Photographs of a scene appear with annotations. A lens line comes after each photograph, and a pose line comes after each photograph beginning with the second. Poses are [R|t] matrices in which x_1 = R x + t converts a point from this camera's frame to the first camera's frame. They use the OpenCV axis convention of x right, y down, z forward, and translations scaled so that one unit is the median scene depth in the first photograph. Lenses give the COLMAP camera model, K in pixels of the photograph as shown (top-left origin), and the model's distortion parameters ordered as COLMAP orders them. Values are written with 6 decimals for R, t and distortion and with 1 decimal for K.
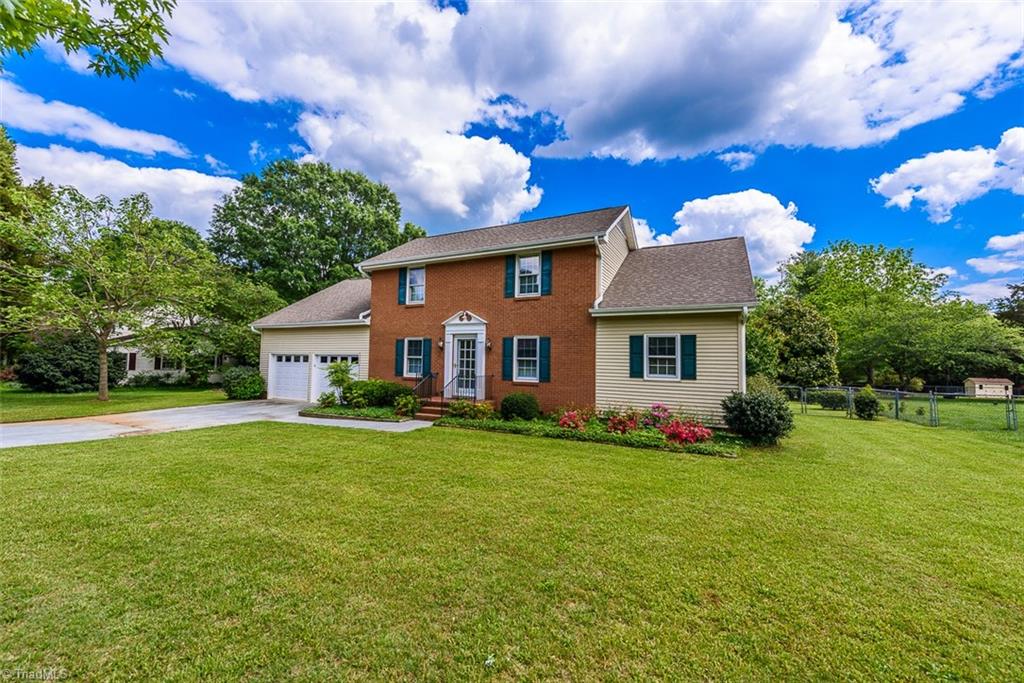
lens RADIAL K [[409.3, 0, 504.6], [0, 409.3, 338.0], [0, 0, 1]] dist [0.009776, -0.001118]
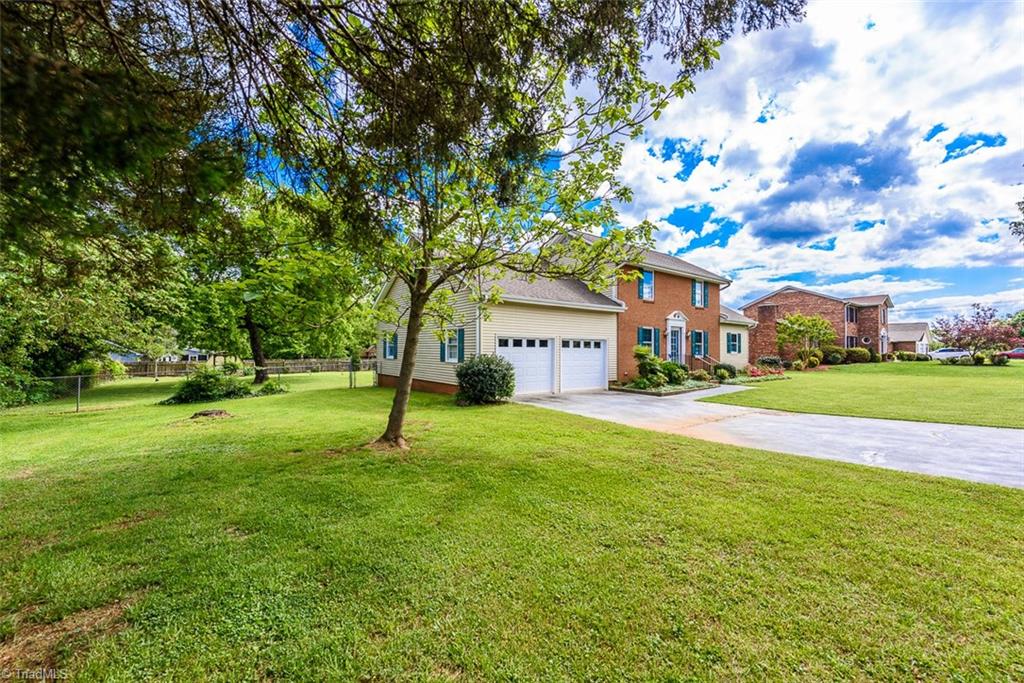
lens RADIAL K [[409.3, 0, 509.1], [0, 409.3, 343.3], [0, 0, 1]] dist [0.009776, -0.001118]
pose [[0.406213, 0.002860, 0.913774, -1.631693], [-0.048873, 0.998632, 0.018601, 0.049684], [-0.912471, -0.052215, 0.405797, 0.933690]]
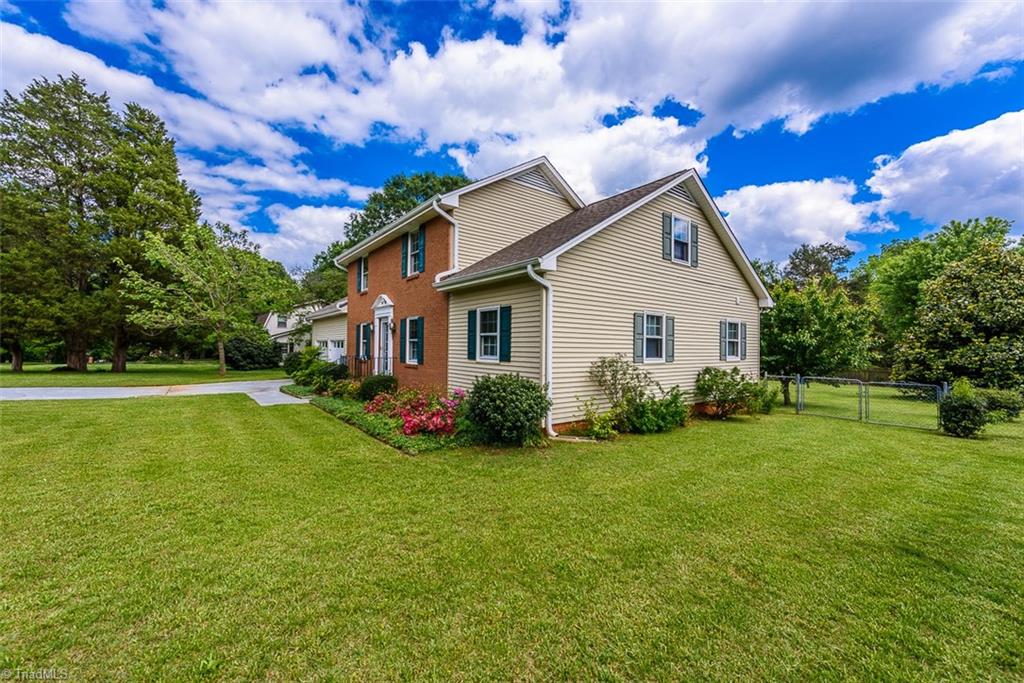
lens RADIAL K [[409.3, 0, 504.1], [0, 409.3, 335.7], [0, 0, 1]] dist [0.009776, -0.001118]
pose [[0.909263, -0.017111, -0.415871, 0.590017], [0.025837, 0.999548, 0.015364, 0.028131], [0.415420, -0.024715, 0.909294, 0.193761]]
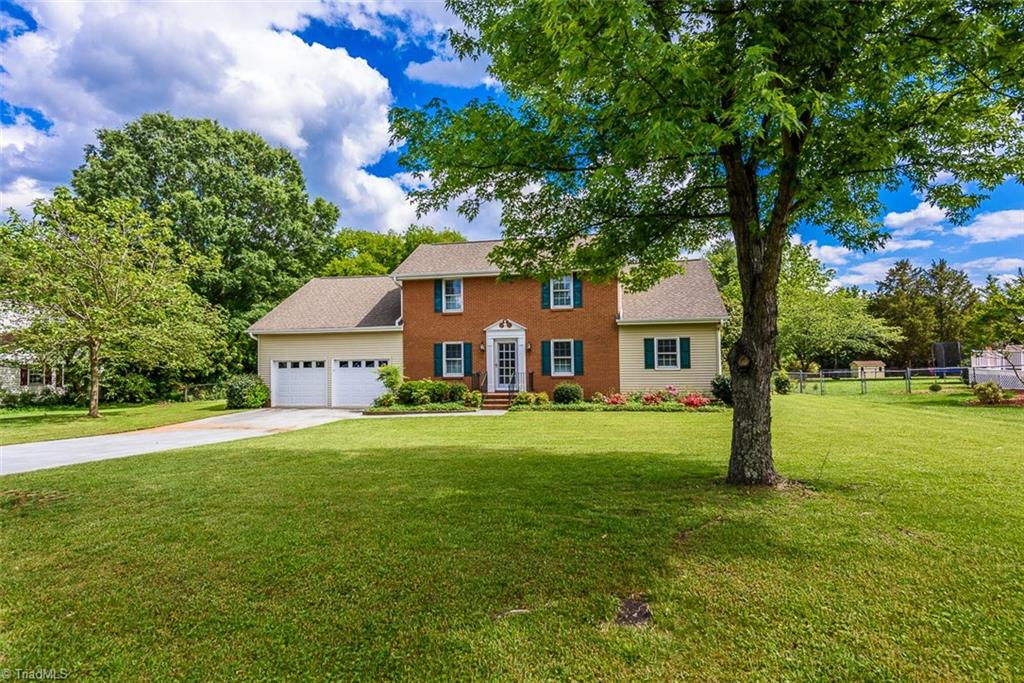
lens RADIAL K [[559.2, 0, 497.7], [0, 559.2, 356.1], [0, 0, 1]] dist [0.012463, 0.001599]
pose [[0.965831, -0.028394, 0.257612, -0.533992], [0.016298, 0.998667, 0.048966, -0.038473], [-0.258659, -0.043094, 0.965007, -0.566172]]
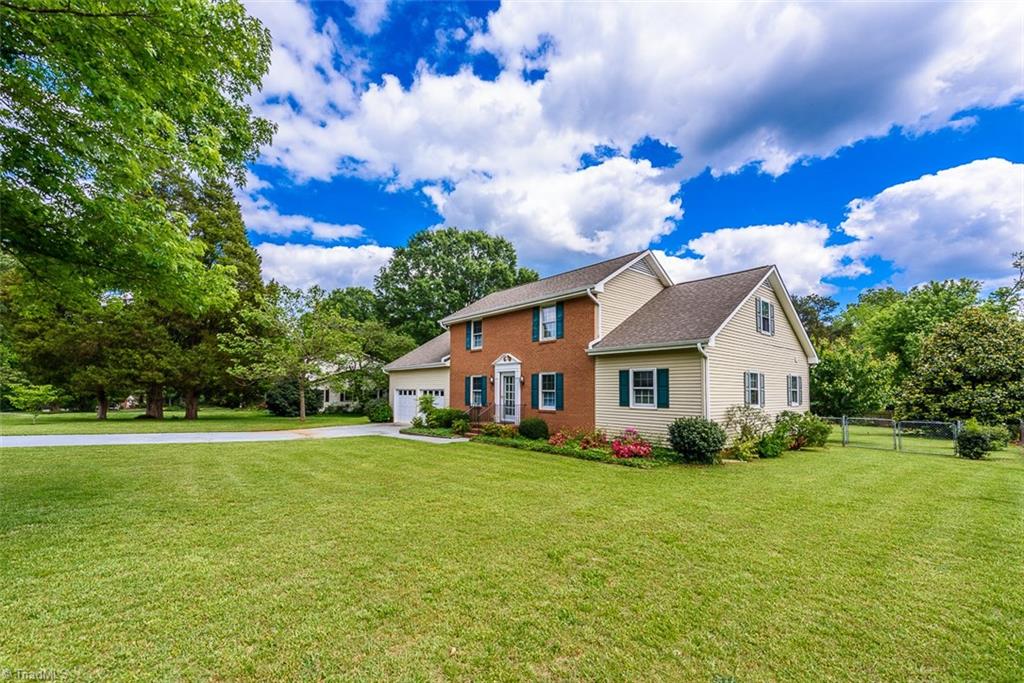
lens RADIAL K [[409.3, 0, 490.7], [0, 409.3, 374.3], [0, 0, 1]] dist [0.009776, -0.001118]
pose [[0.922805, -0.026998, -0.384319, 0.334870], [0.030730, 0.999521, 0.003573, -0.008294], [0.384039, -0.015108, 0.923193, -0.179747]]
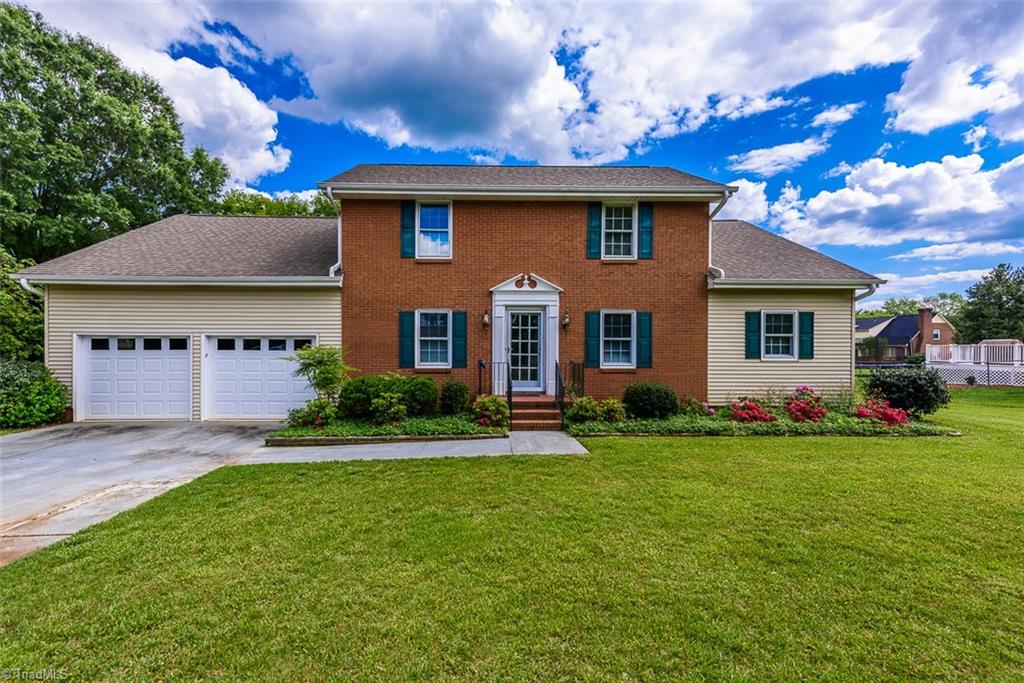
lens RADIAL K [[409.3, 0, 496.1], [0, 409.3, 352.1], [0, 0, 1]] dist [0.009776, -0.001118]
pose [[0.872787, -0.022781, 0.487569, -0.487541], [-0.014403, 0.997273, 0.072379, 0.019753], [-0.487888, -0.070194, 0.870079, 0.387472]]
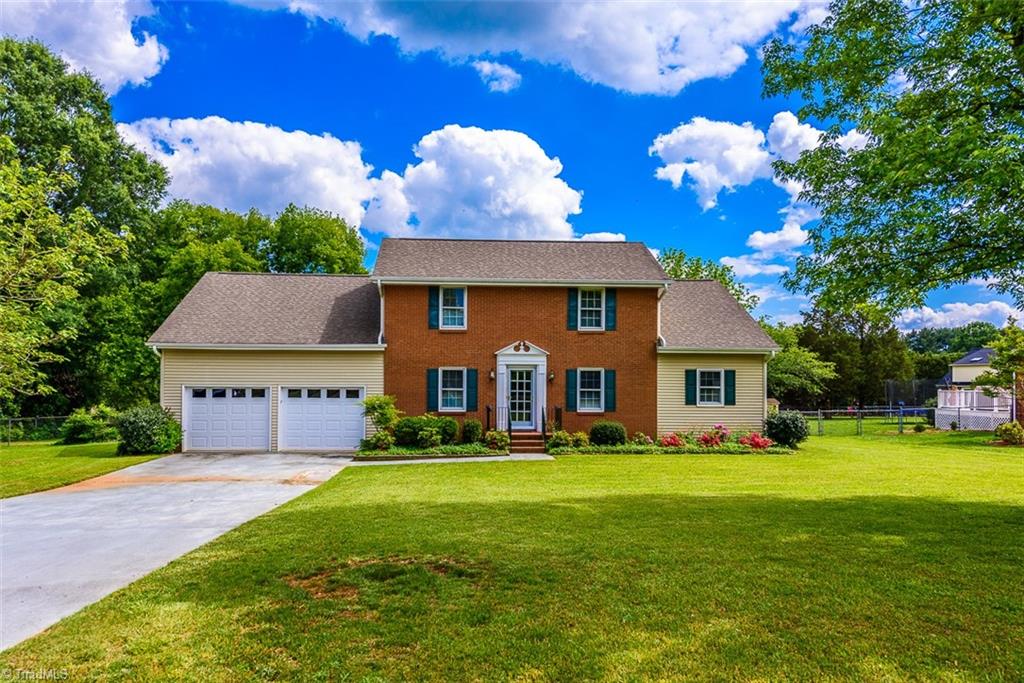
lens RADIAL K [[733.6, 0, 500.0], [0, 733.6, 395.3], [0, 0, 1]] dist [0.008748, -0.002756]
pose [[0.857141, -0.016199, 0.514826, -1.014762], [-0.017226, 0.998045, 0.060084, -0.040981], [-0.514793, -0.060369, 0.855186, -0.447535]]
